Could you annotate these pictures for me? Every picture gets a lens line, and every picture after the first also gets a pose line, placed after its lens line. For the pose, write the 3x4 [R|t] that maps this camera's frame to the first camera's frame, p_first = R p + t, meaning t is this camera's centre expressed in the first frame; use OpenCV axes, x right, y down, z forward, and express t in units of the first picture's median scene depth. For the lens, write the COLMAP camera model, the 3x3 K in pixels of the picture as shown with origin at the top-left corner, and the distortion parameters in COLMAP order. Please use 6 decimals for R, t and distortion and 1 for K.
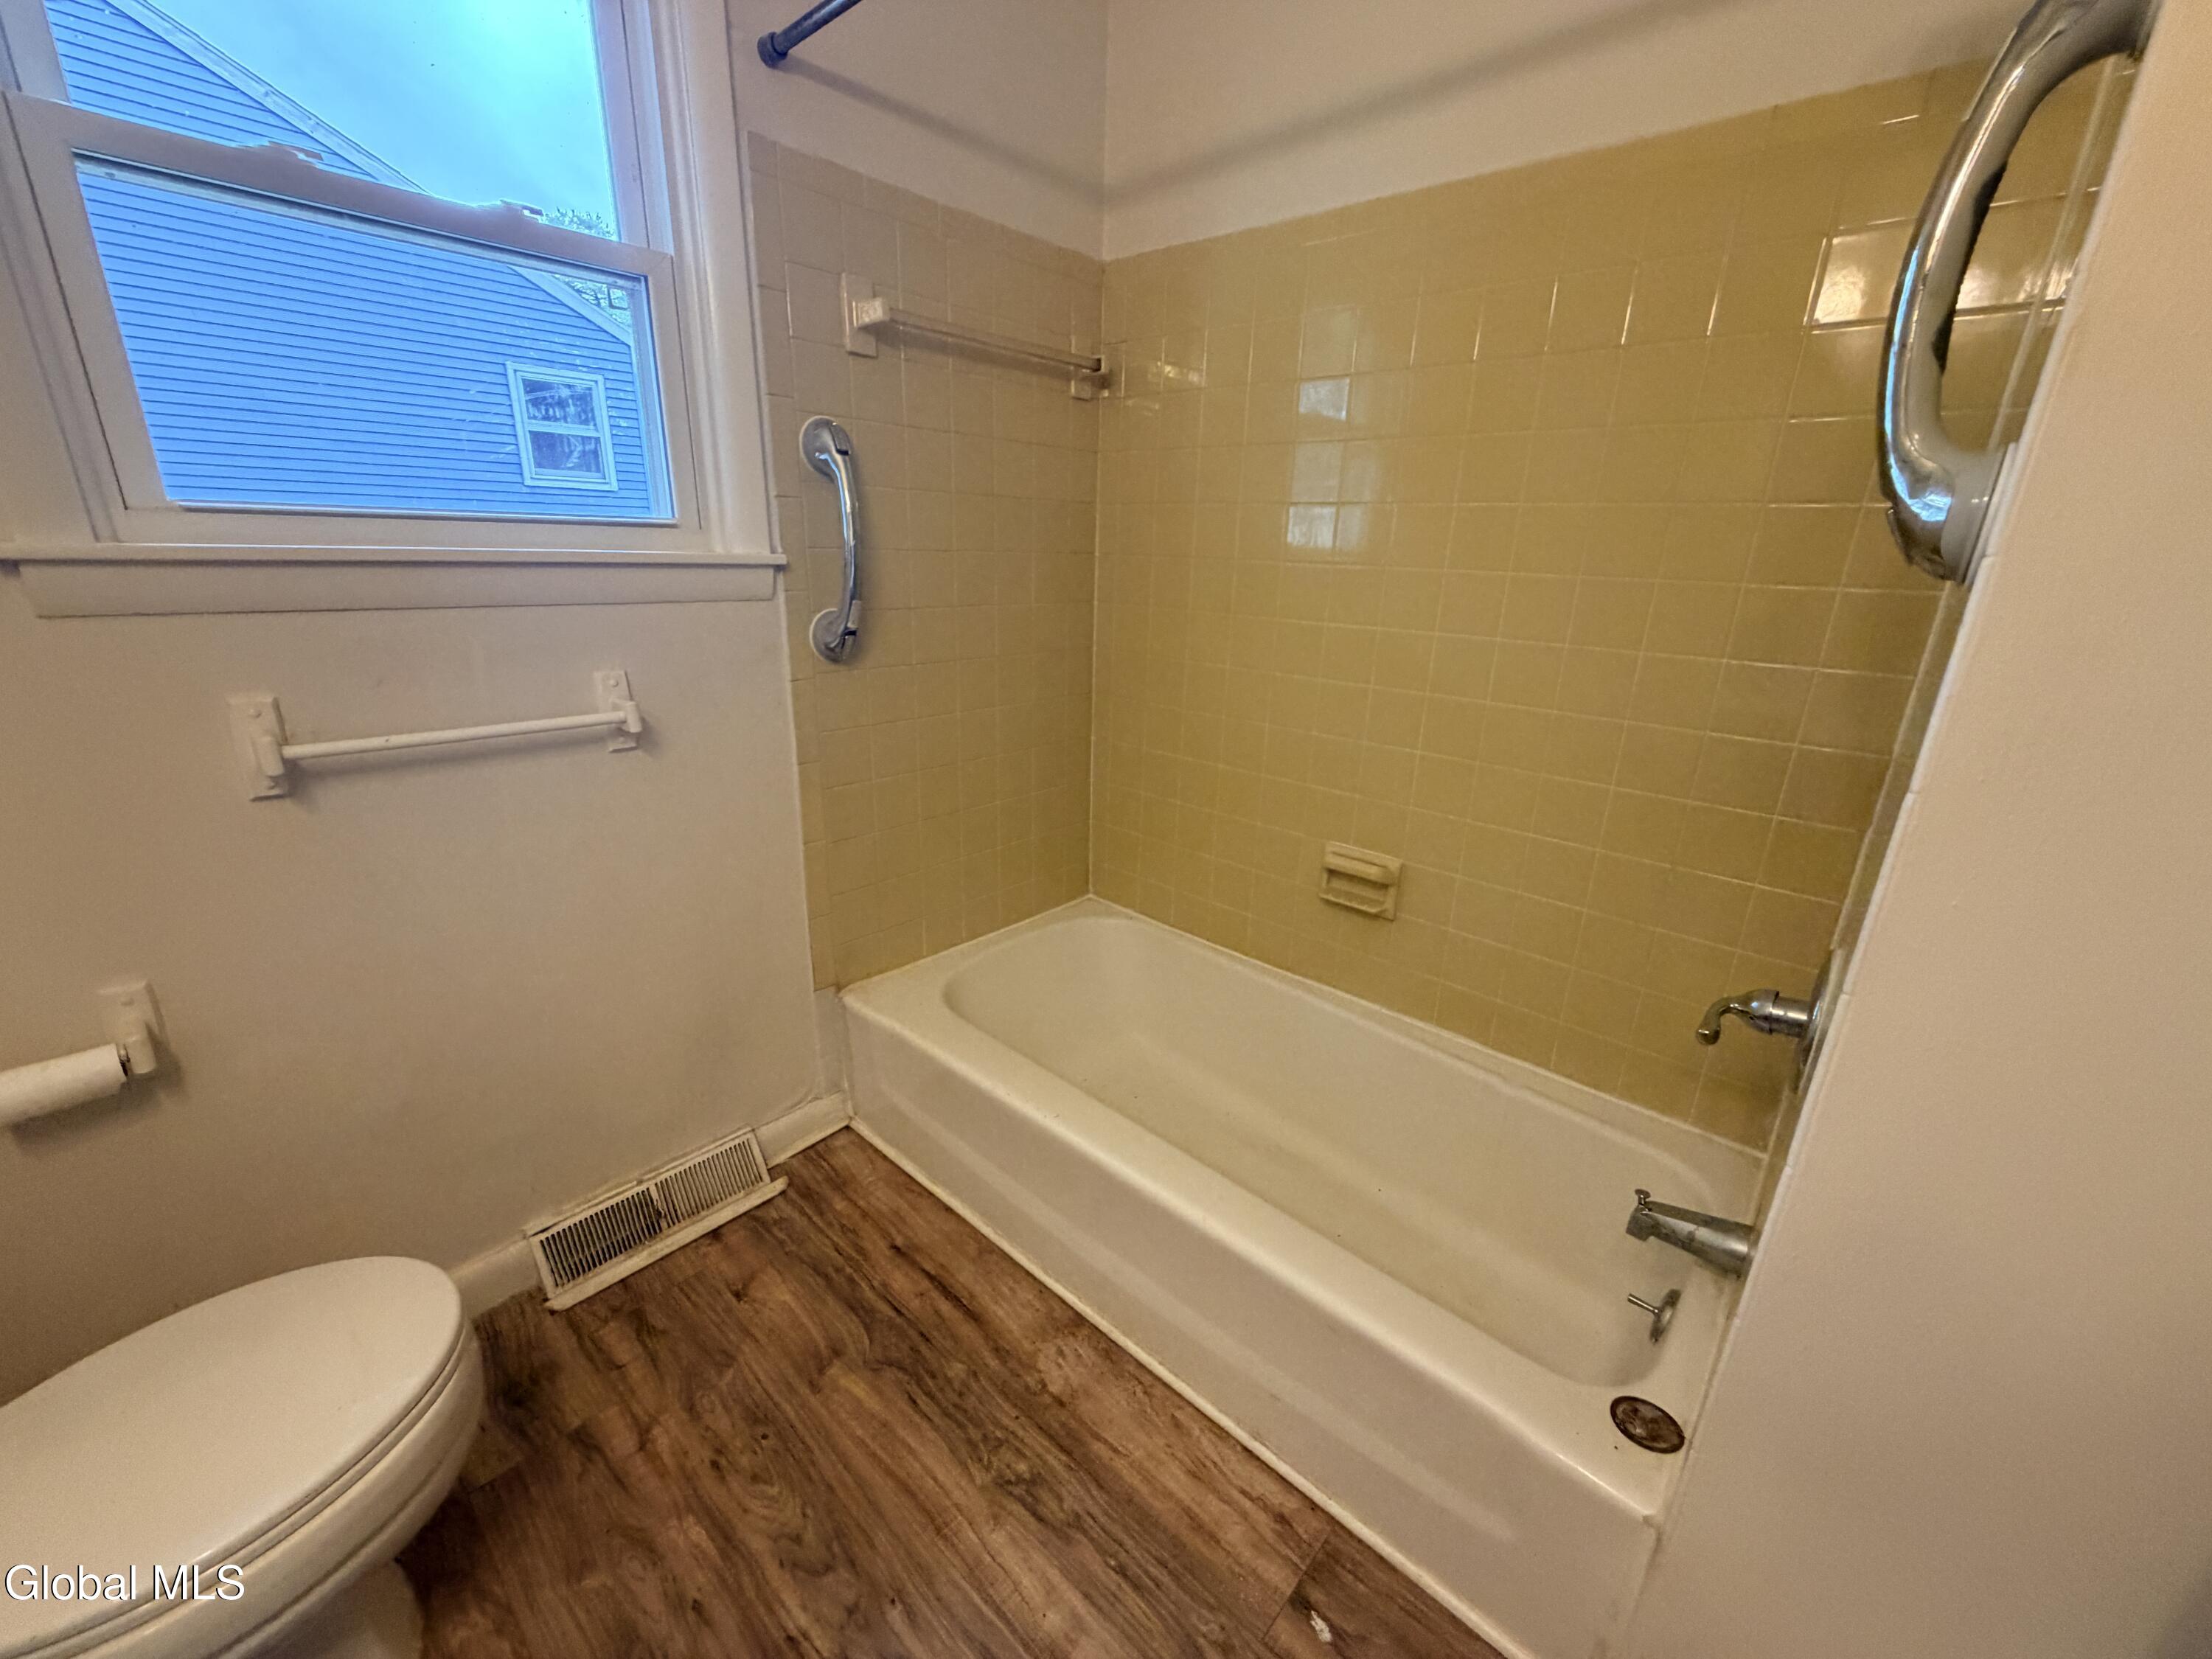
lens RADIAL K [[884.3, 0, 1105.9], [0, 884.3, 829.1], [0, 0, 1]] dist [0.000653, -0.000125]
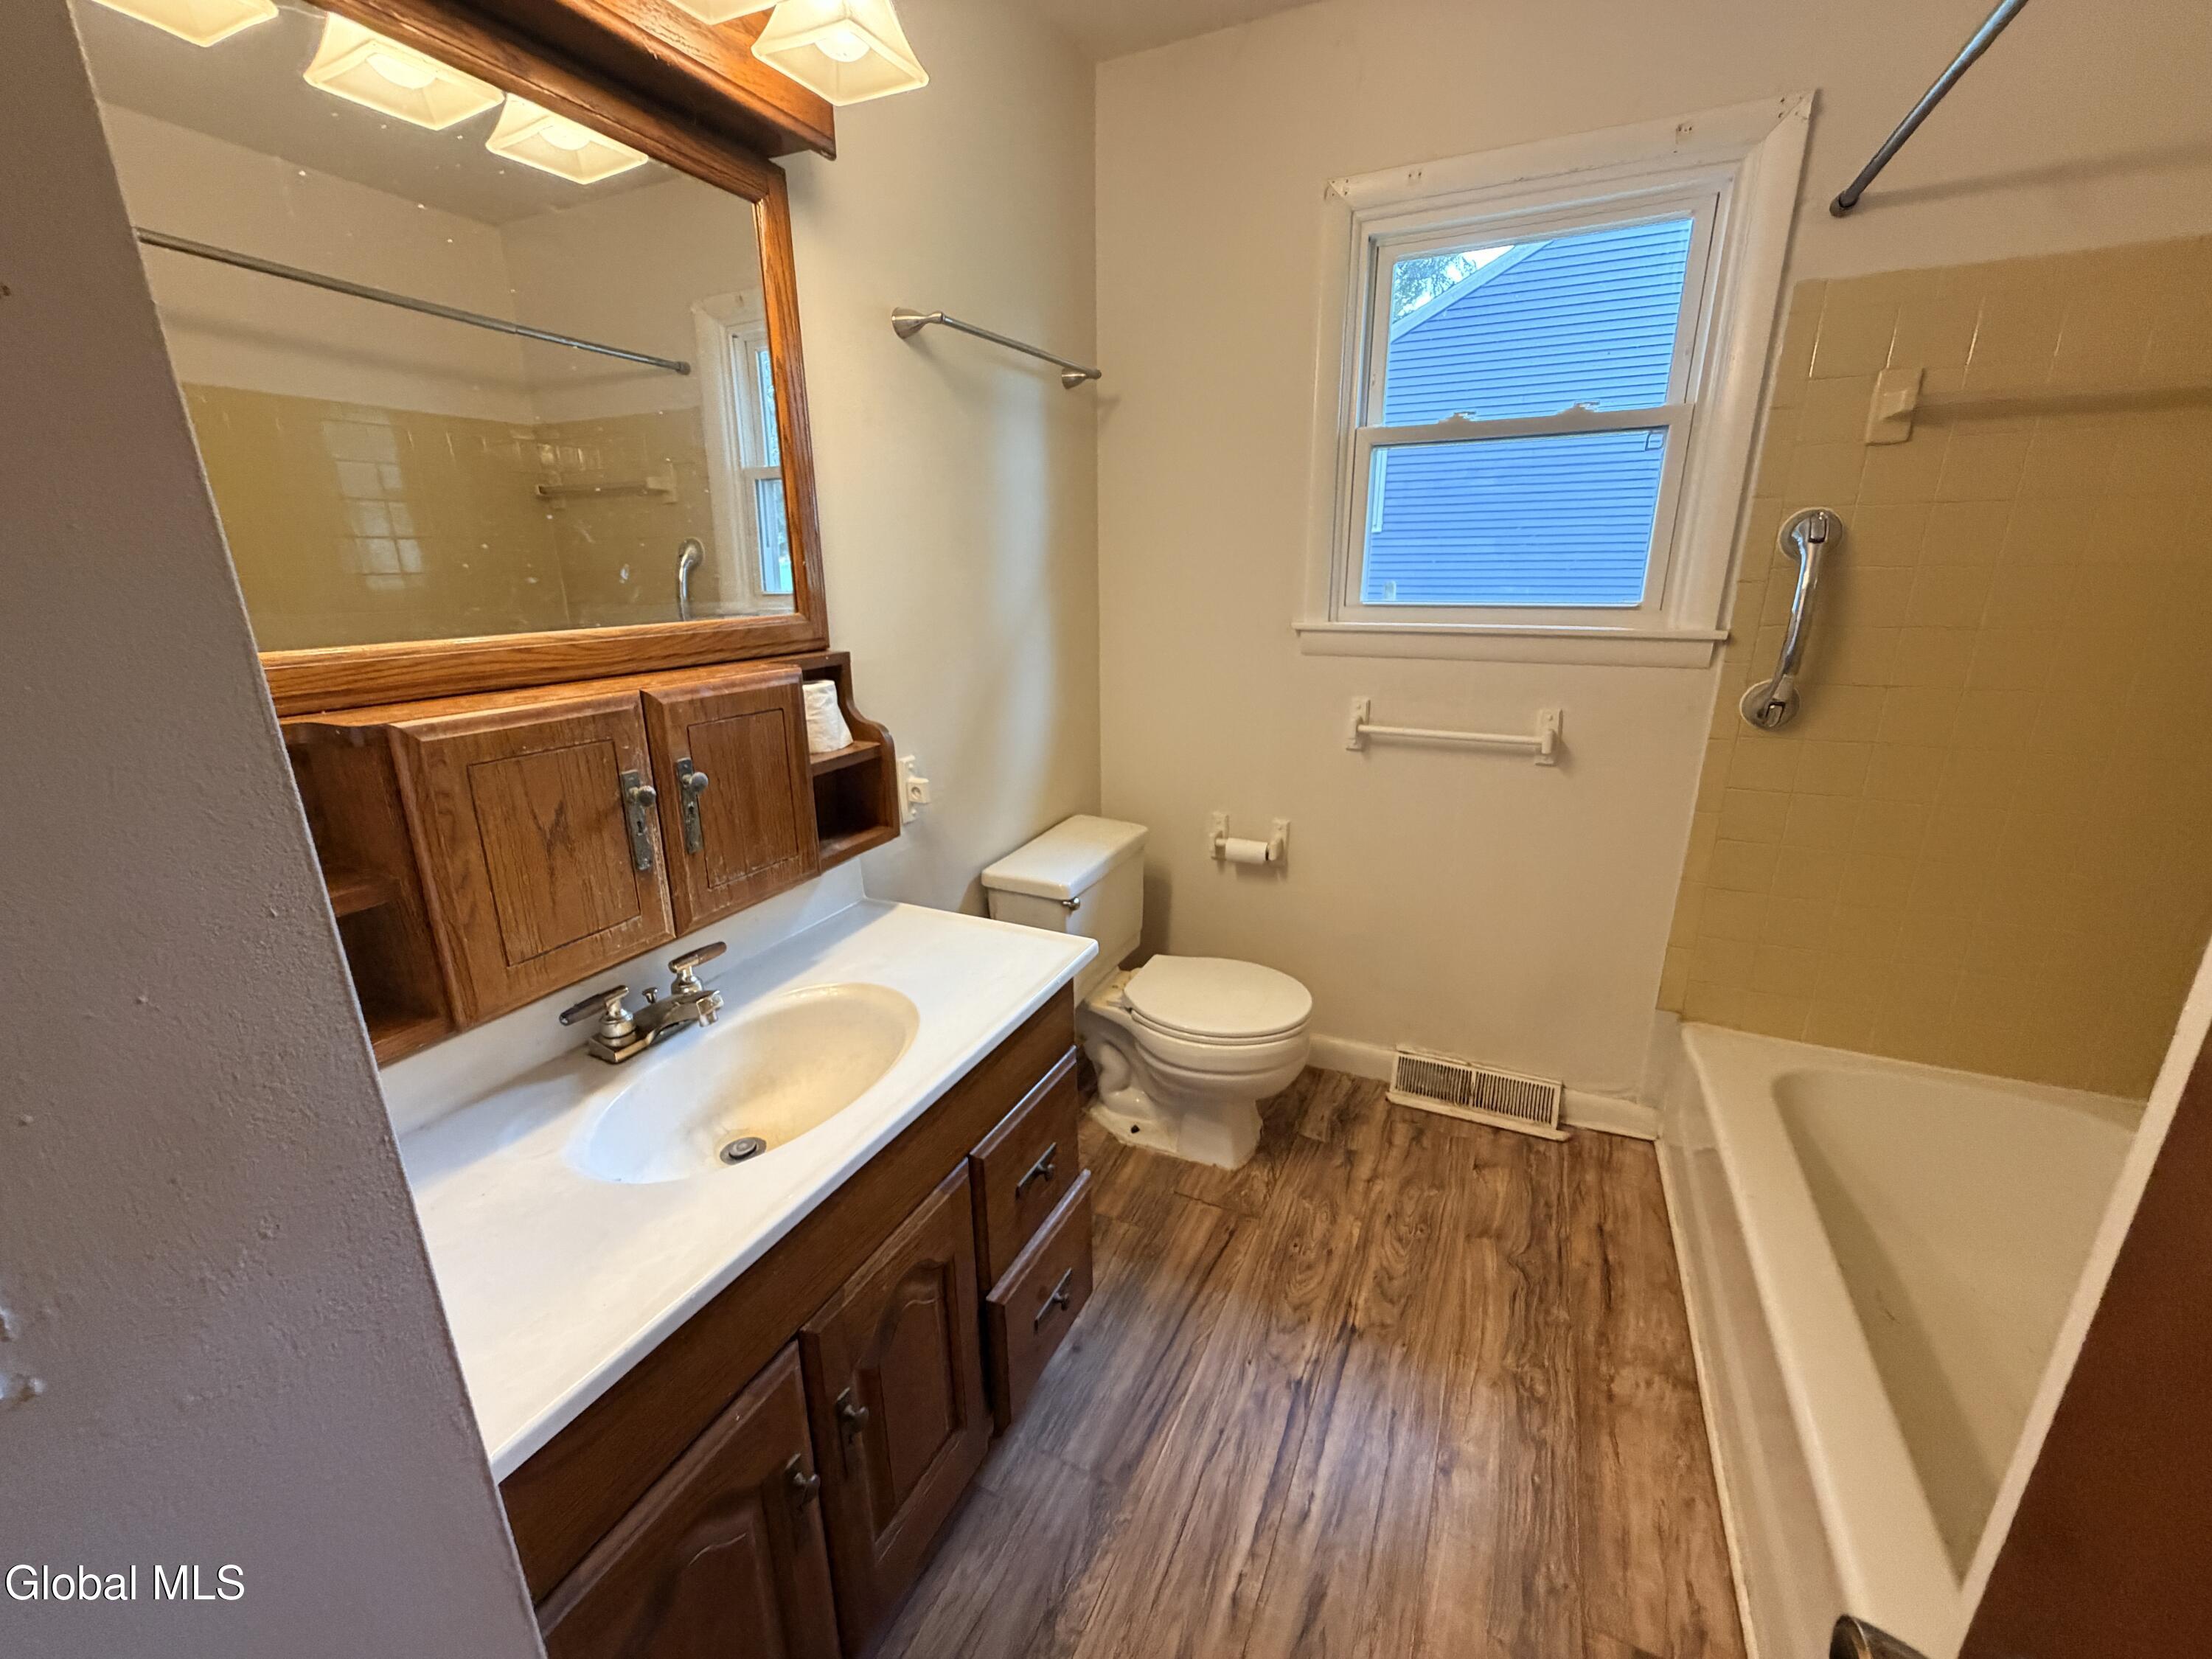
lens RADIAL K [[884.3, 0, 1105.5], [0, 884.3, 830.0], [0, 0, 1]] dist [0.000653, -0.000125]
pose [[0.287006, 0.245493, -0.925938, 0.592960], [-0.276956, 0.946589, 0.165122, -0.031058], [0.917018, 0.209053, 0.339668, -0.100408]]
